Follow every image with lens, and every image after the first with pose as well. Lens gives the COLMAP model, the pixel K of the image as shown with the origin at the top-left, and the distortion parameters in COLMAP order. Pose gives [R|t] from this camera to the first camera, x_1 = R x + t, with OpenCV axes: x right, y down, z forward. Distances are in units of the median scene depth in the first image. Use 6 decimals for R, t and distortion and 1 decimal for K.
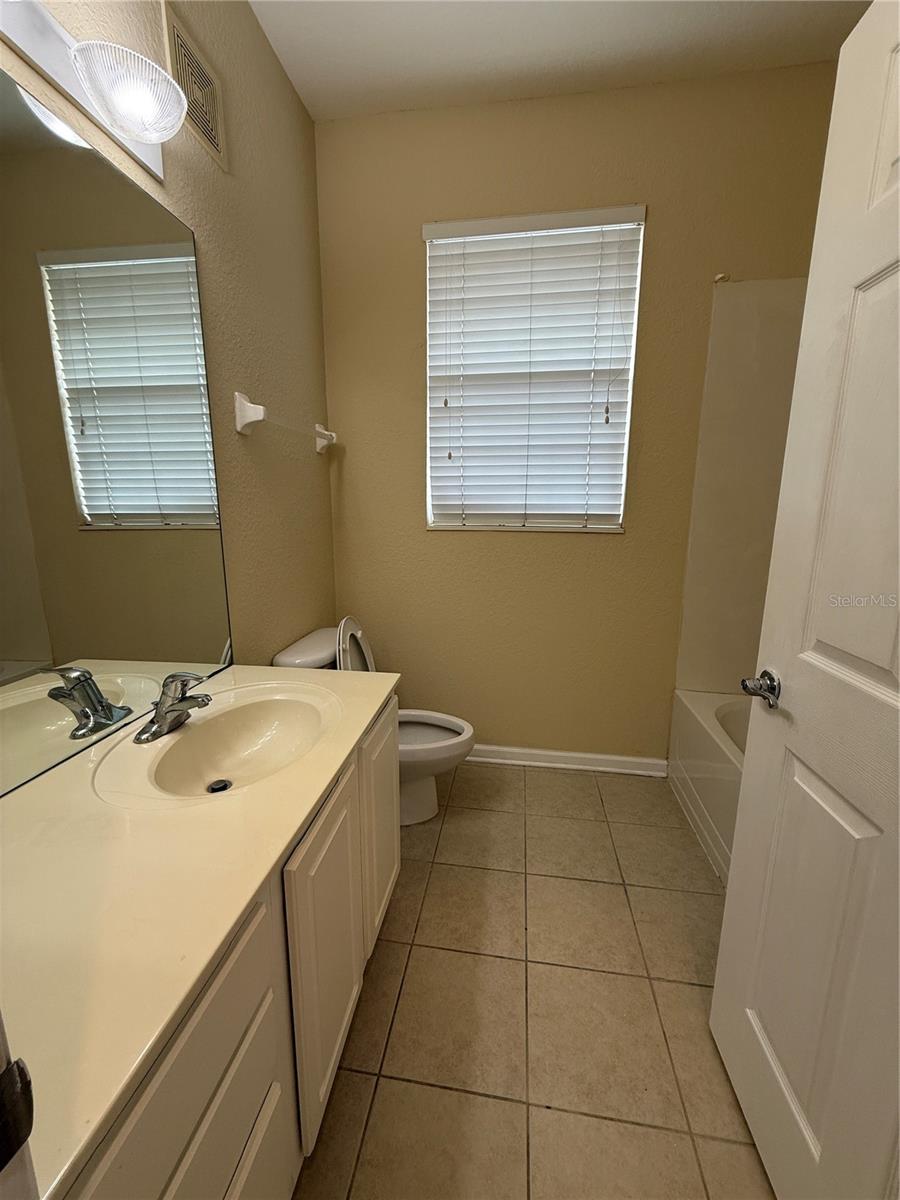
lens RADIAL K [[478.7, 0, 449.8], [0, 478.7, 597.3], [0, 0, 1]] dist [0.000826, 0.000965]
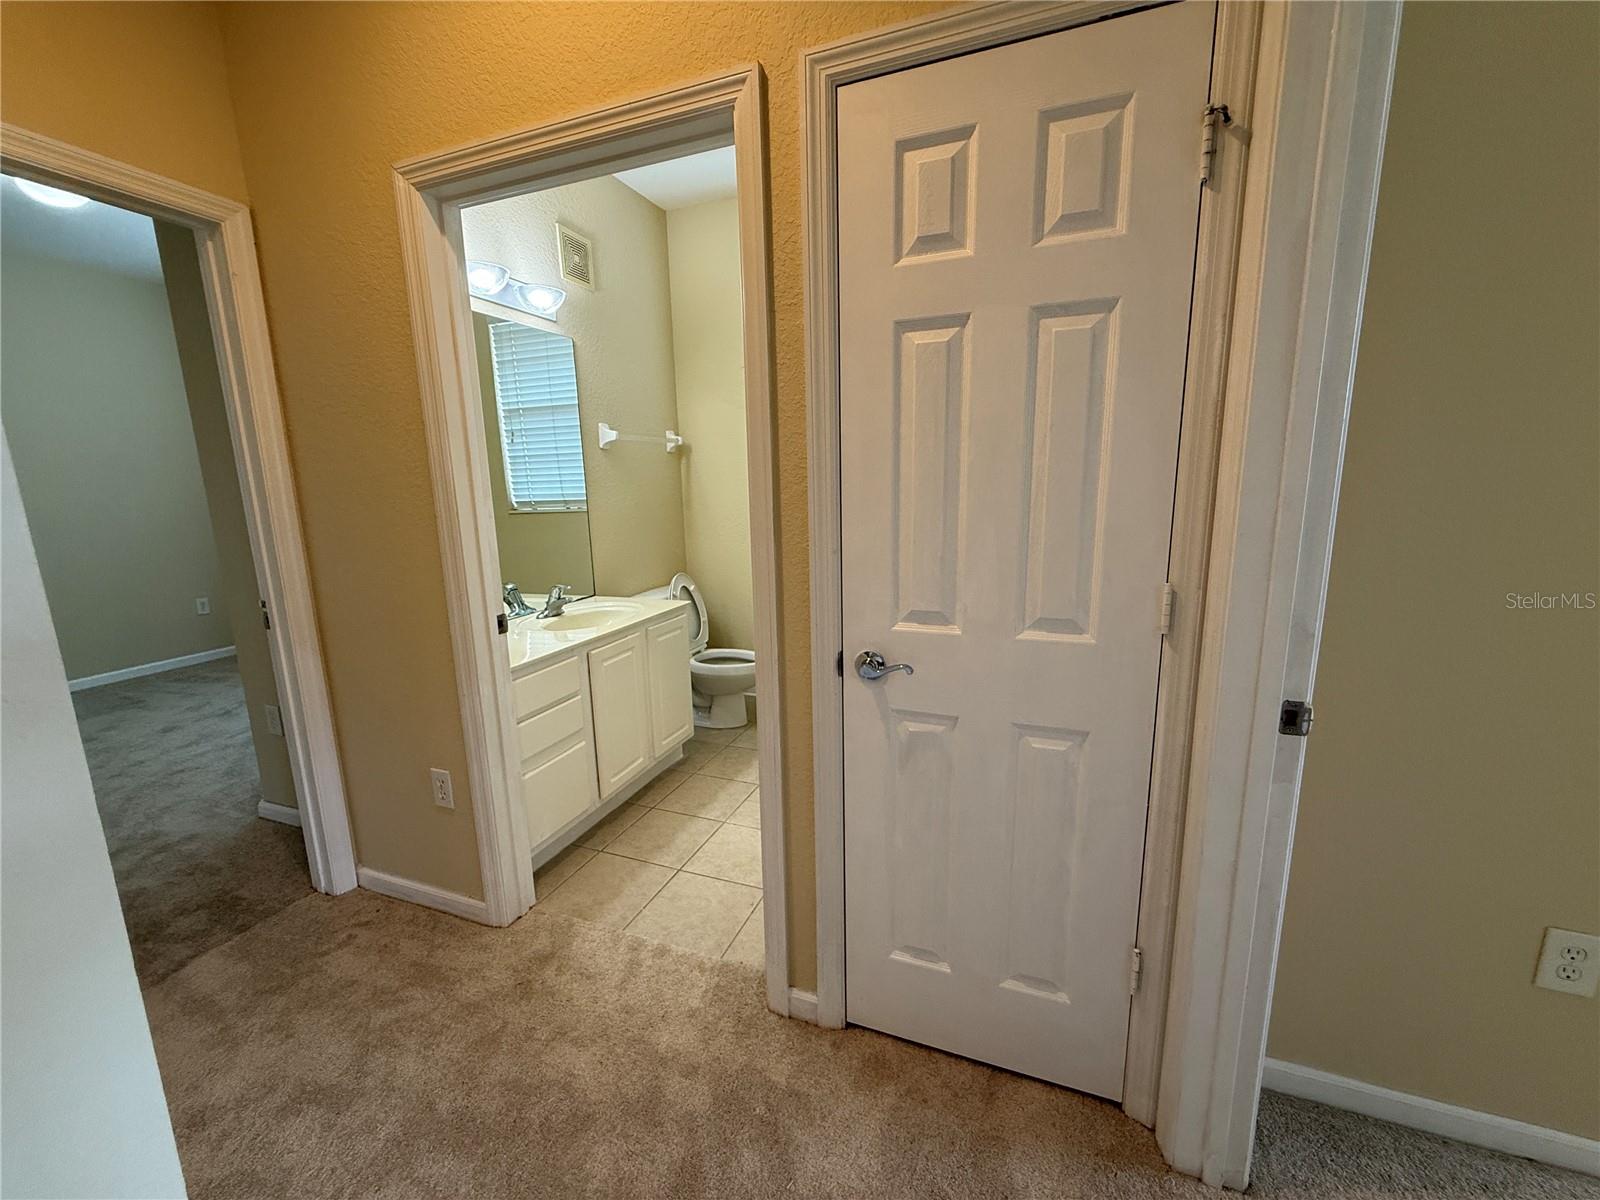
lens RADIAL K [[638.3, 0, 798.0], [0, 638.3, 598.3], [0, 0, 1]] dist [0.000826, 0.000965]
pose [[0.975267, 0.013292, -0.220631, 0.442162], [-0.014296, 0.999893, -0.002952, 0.096099], [0.220568, 0.006033, 0.975353, -0.604080]]
